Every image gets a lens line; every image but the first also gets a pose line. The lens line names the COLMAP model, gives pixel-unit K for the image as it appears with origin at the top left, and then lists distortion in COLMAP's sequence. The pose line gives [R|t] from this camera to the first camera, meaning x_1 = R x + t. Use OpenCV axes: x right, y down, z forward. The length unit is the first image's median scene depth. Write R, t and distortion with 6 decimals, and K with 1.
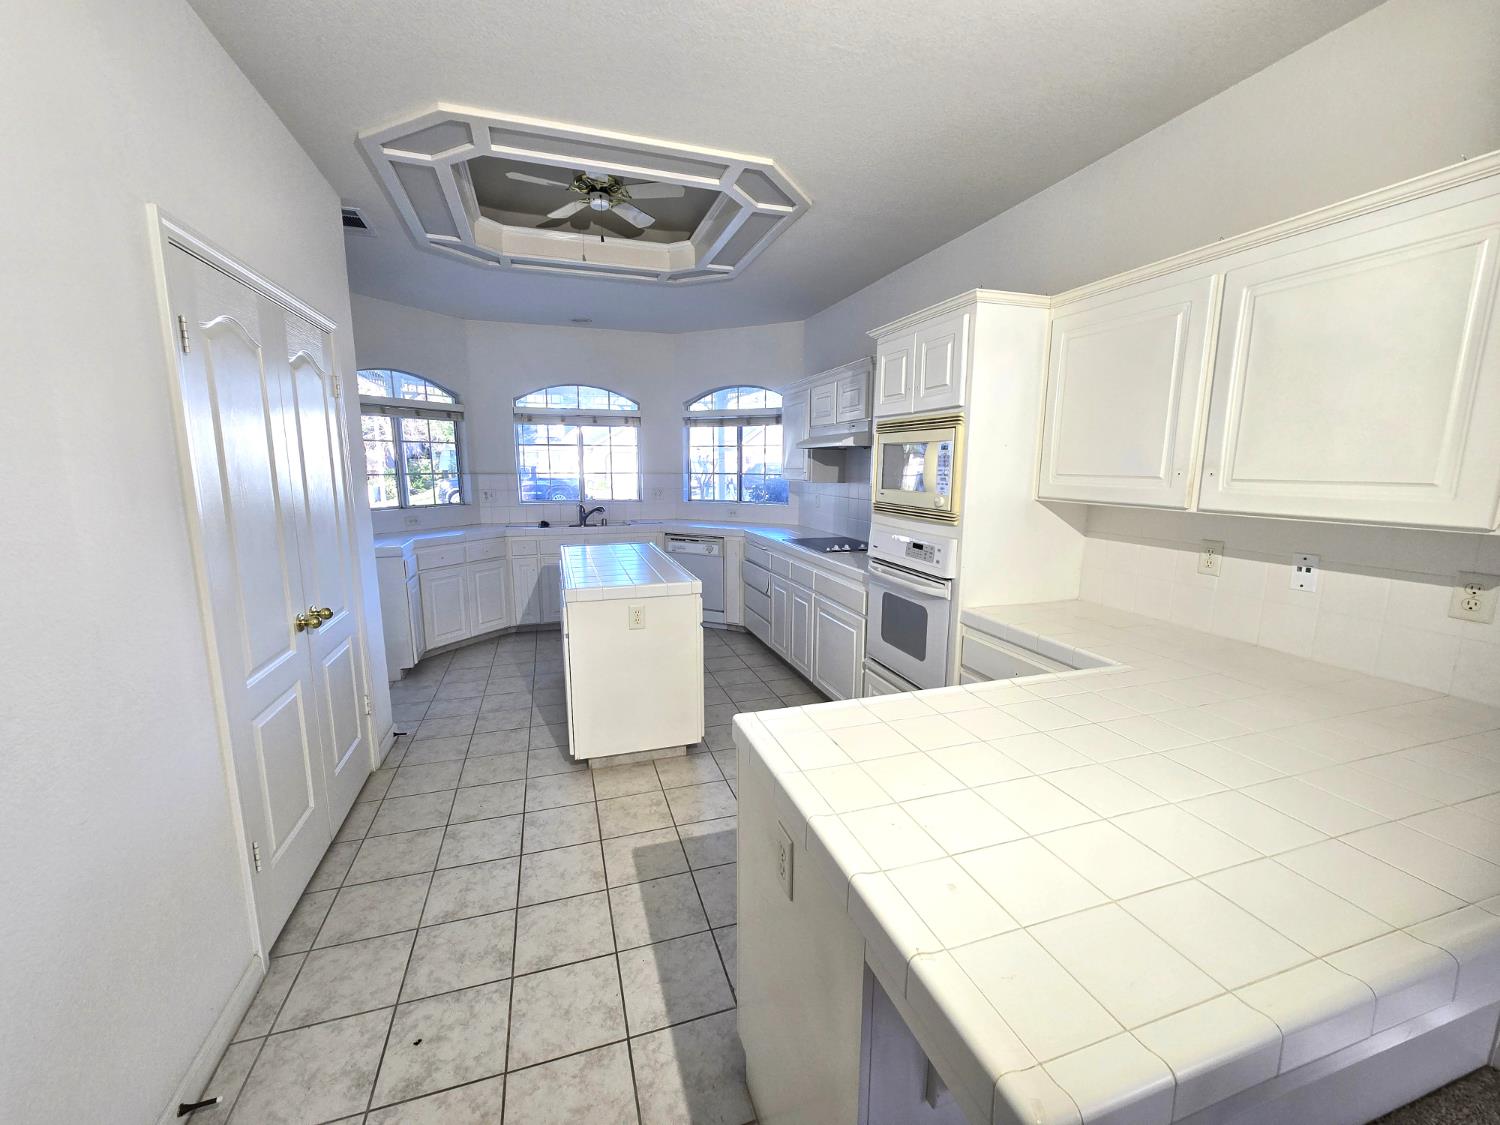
lens RADIAL K [[610.9, 0, 762.4], [0, 610.9, 564.4], [0, 0, 1]] dist [-0.004242, 0.000337]
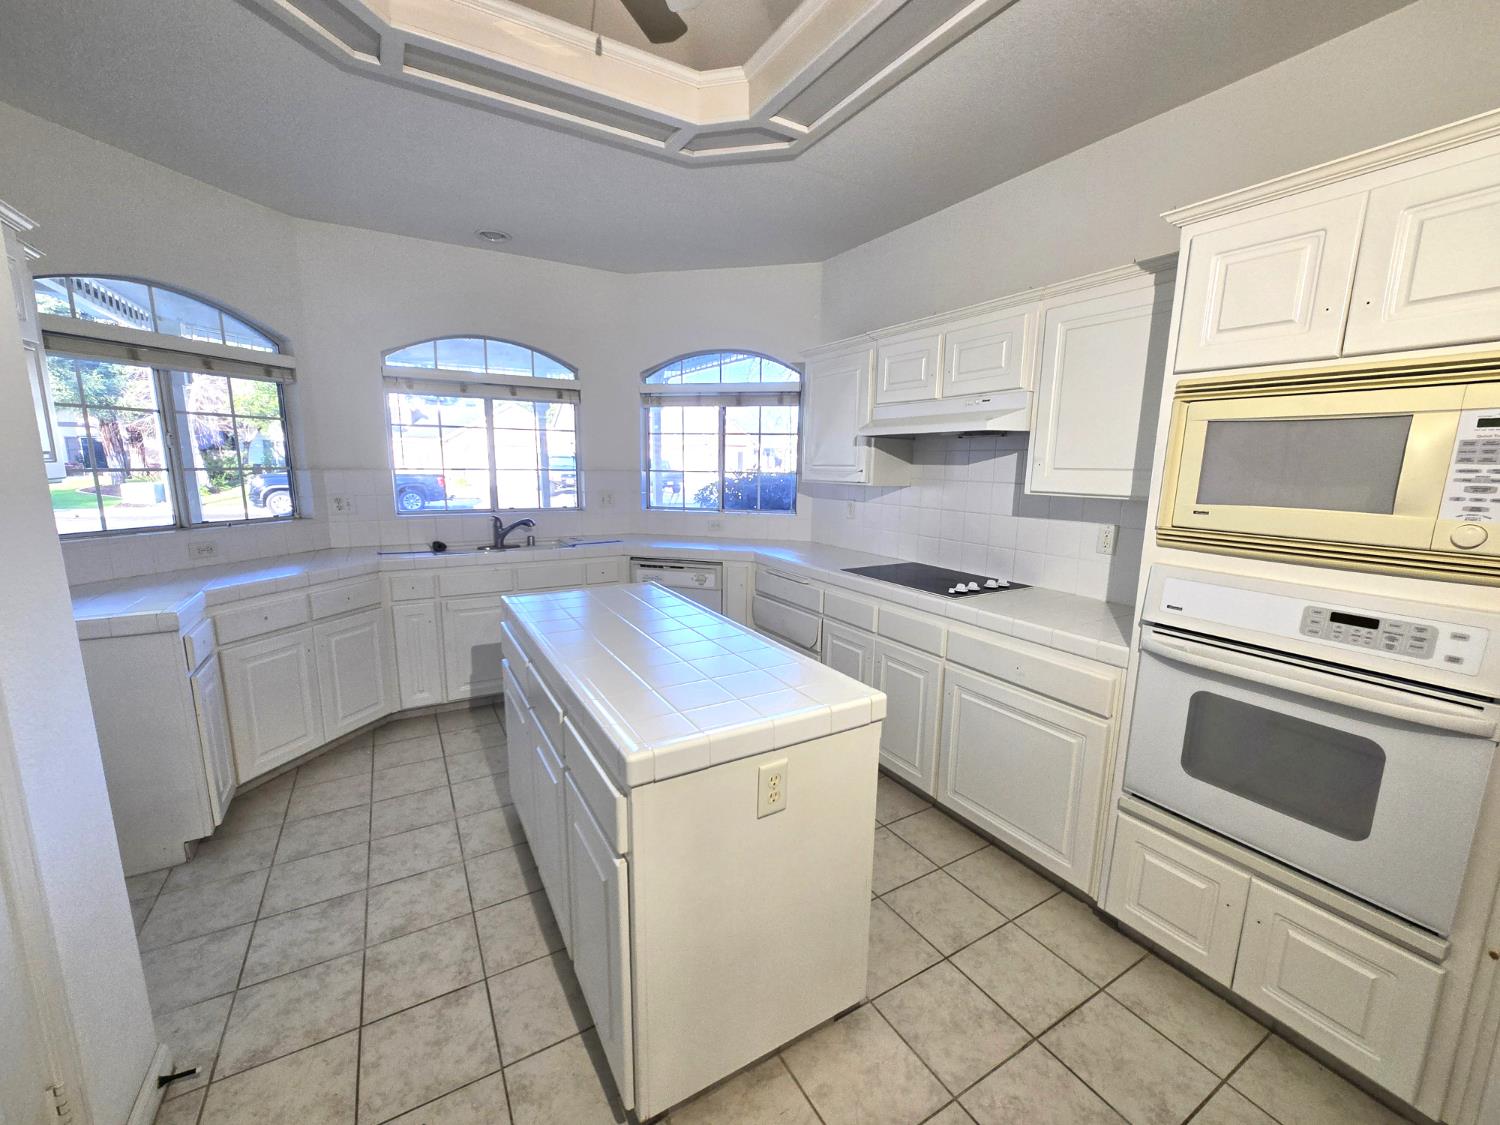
lens RADIAL K [[610.9, 0, 762.1], [0, 610.9, 568.5], [0, 0, 1]] dist [-0.004242, 0.000337]
pose [[0.977735, -0.026334, 0.208187, -0.170507], [0.024083, 0.999621, 0.013341, -0.047095], [-0.208459, -0.008031, 0.977998, 0.314052]]
